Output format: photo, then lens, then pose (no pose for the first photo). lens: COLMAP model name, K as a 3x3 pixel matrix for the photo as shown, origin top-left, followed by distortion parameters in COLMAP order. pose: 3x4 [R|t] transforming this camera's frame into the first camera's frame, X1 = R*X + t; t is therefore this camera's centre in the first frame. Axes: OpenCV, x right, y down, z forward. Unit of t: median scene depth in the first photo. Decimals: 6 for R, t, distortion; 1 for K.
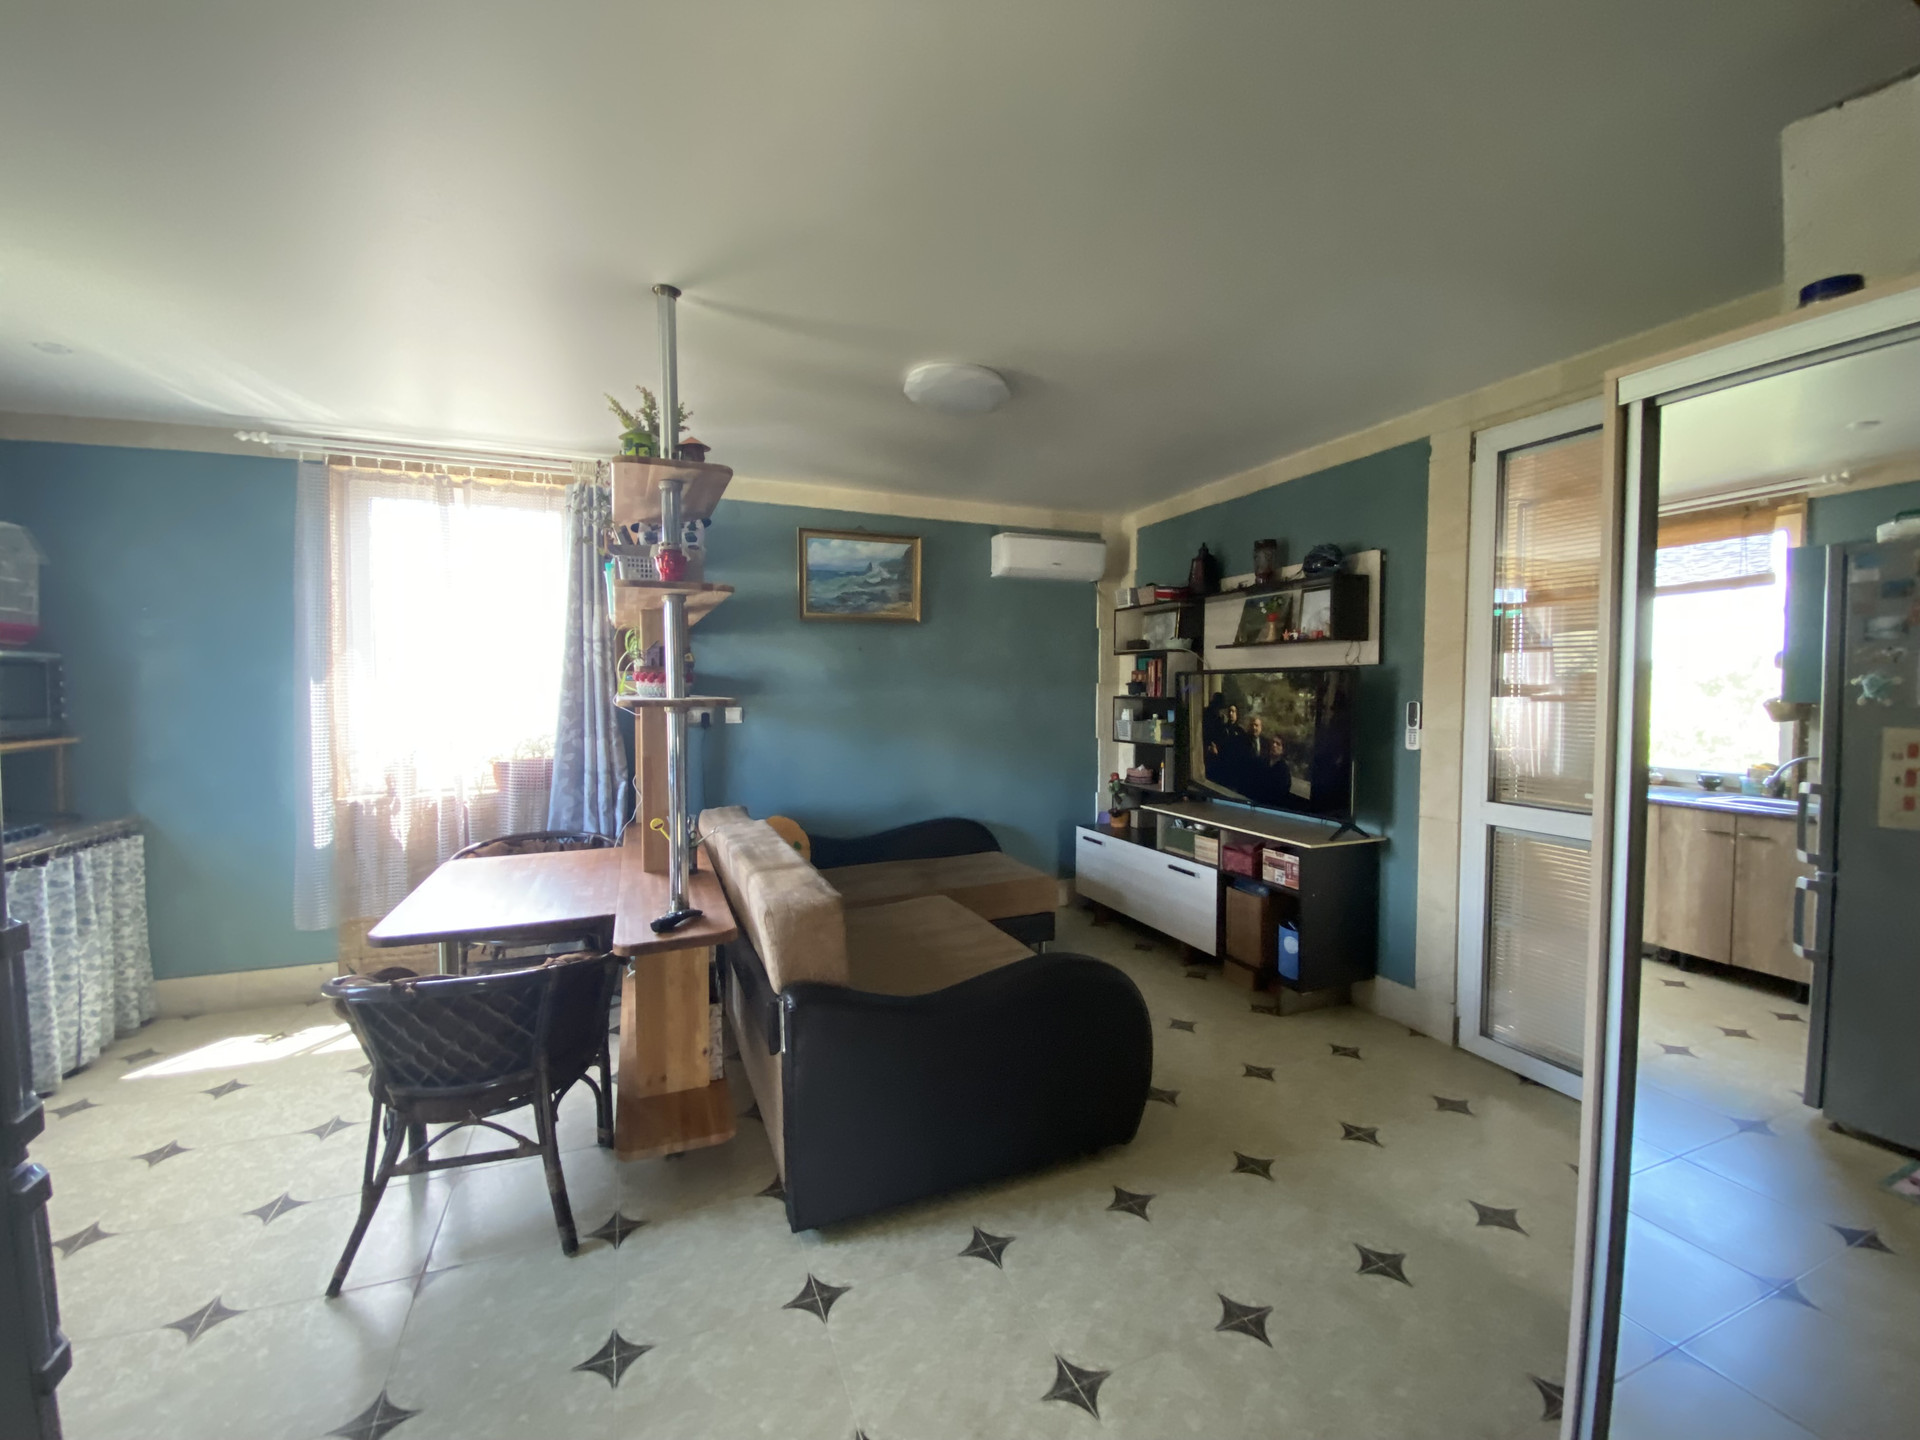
lens RADIAL K [[770.8, 0, 961.7], [0, 770.8, 723.1], [0, 0, 1]] dist [0.001867, -0.014069]
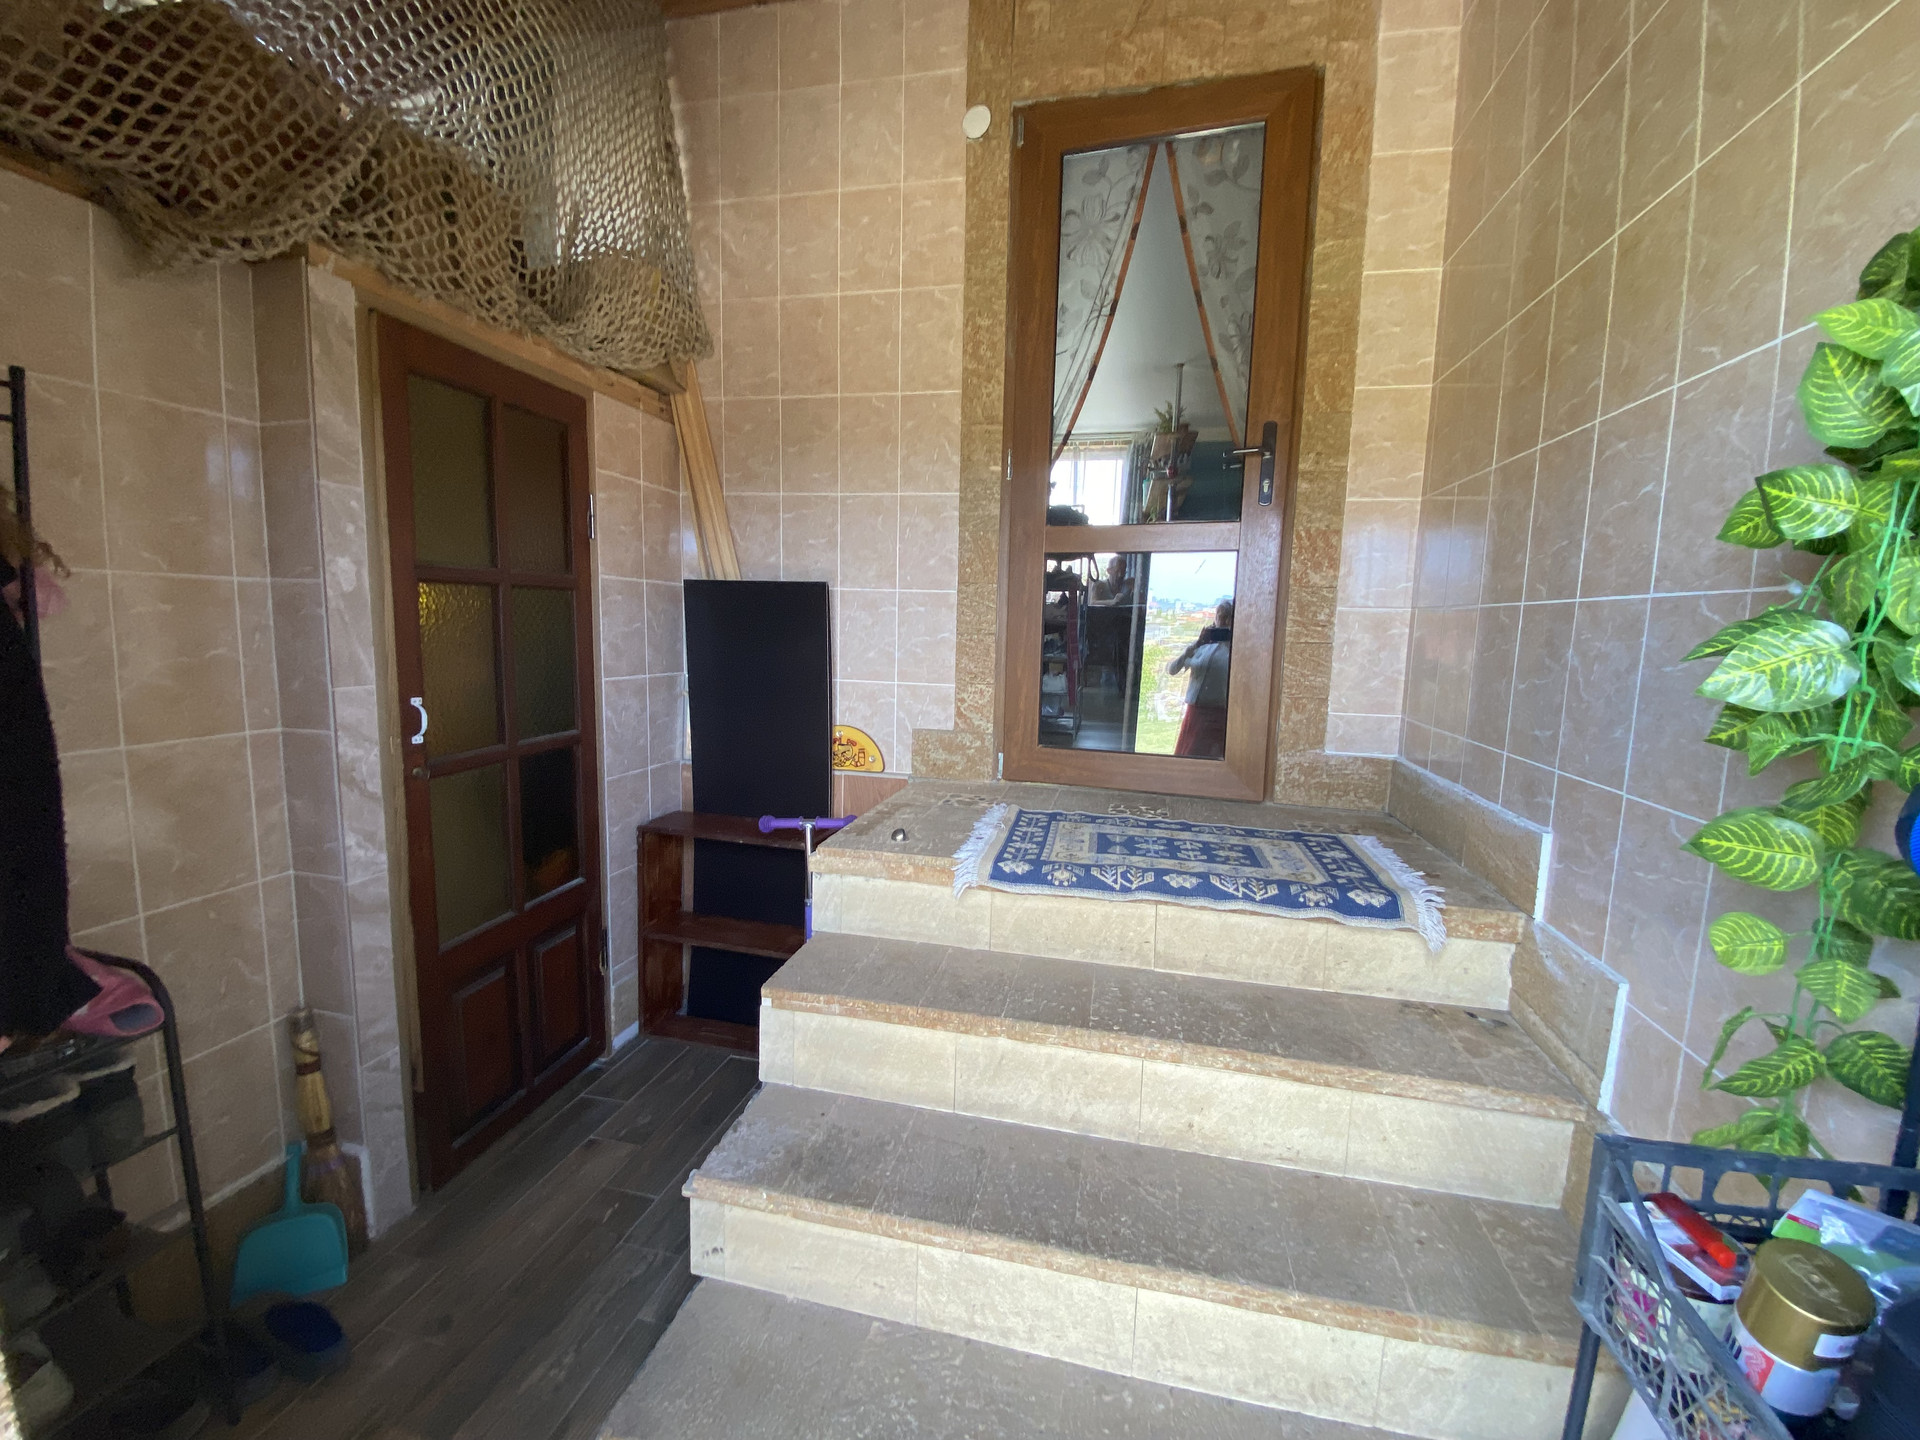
lens RADIAL K [[770.8, 0, 961.7], [0, 770.8, 723.1], [0, 0, 1]] dist [0.001867, -0.014069]
pose [[0.814937, 0.095942, -0.571553, 0.569940], [-0.059622, 0.994848, 0.081987, 0.436464], [0.576475, -0.032737, 0.816459, -1.459389]]
